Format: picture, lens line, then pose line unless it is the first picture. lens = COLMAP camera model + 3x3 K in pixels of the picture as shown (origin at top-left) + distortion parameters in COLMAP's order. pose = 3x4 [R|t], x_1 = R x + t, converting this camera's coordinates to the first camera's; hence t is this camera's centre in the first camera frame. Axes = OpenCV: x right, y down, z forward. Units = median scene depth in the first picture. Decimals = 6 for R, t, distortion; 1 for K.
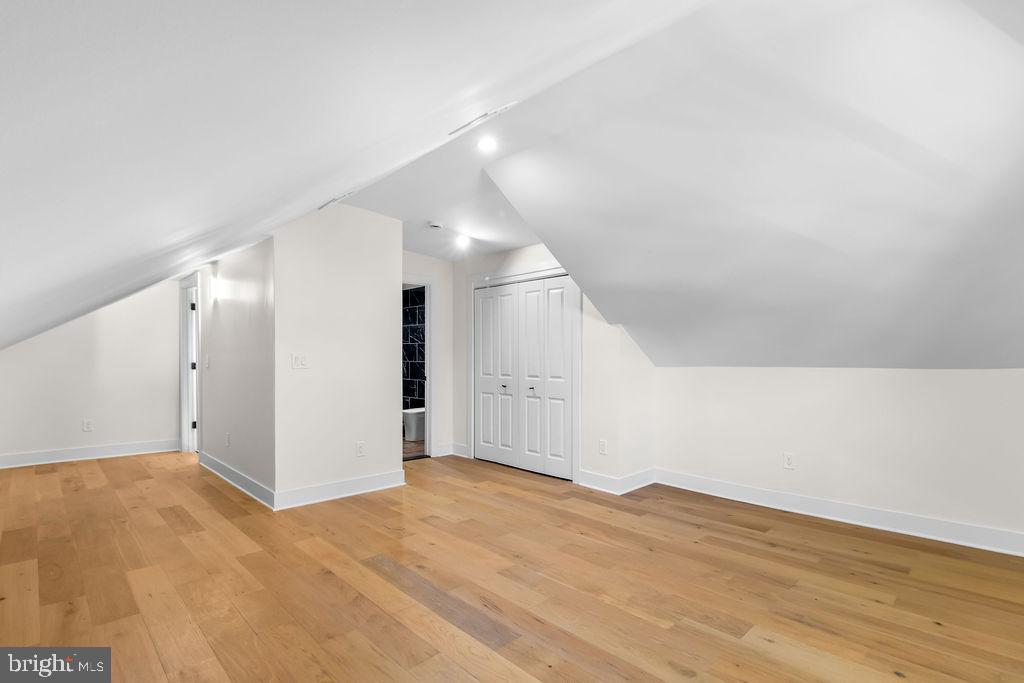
lens RADIAL K [[468.8, 0, 531.4], [0, 468.8, 367.2], [0, 0, 1]] dist [-0.004794, -0.000362]
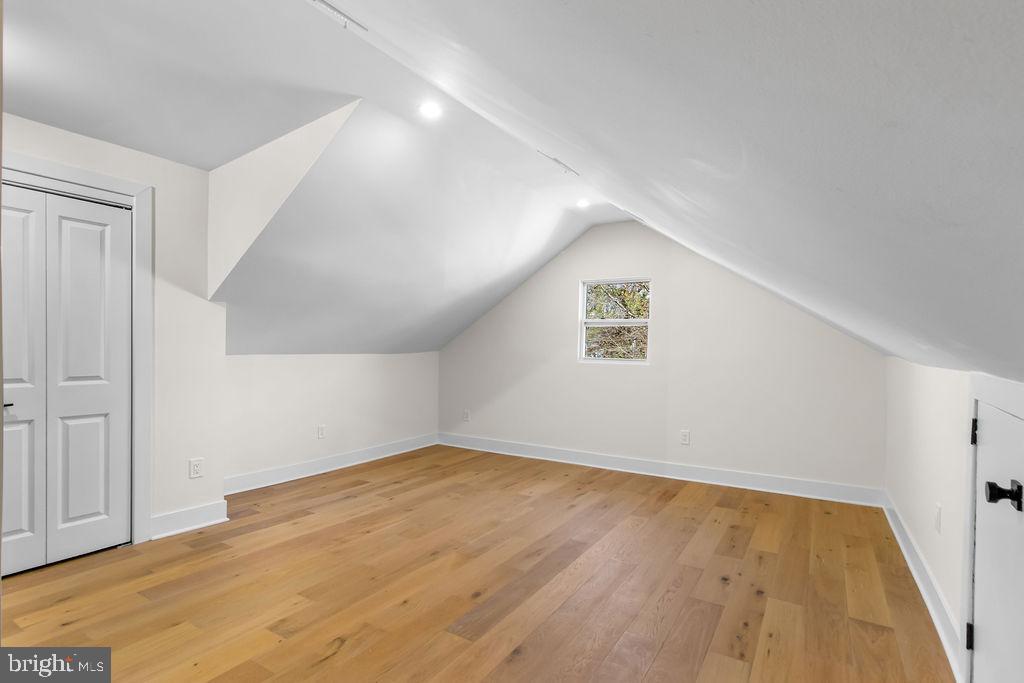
lens RADIAL K [[468.8, 0, 514.2], [0, 468.8, 344.2], [0, 0, 1]] dist [-0.004794, -0.000362]
pose [[-0.171703, 0.002887, 0.985145, -0.854472], [0.006928, 0.999975, -0.001723, -0.021991], [-0.985124, 0.006529, -0.171718, 0.843174]]
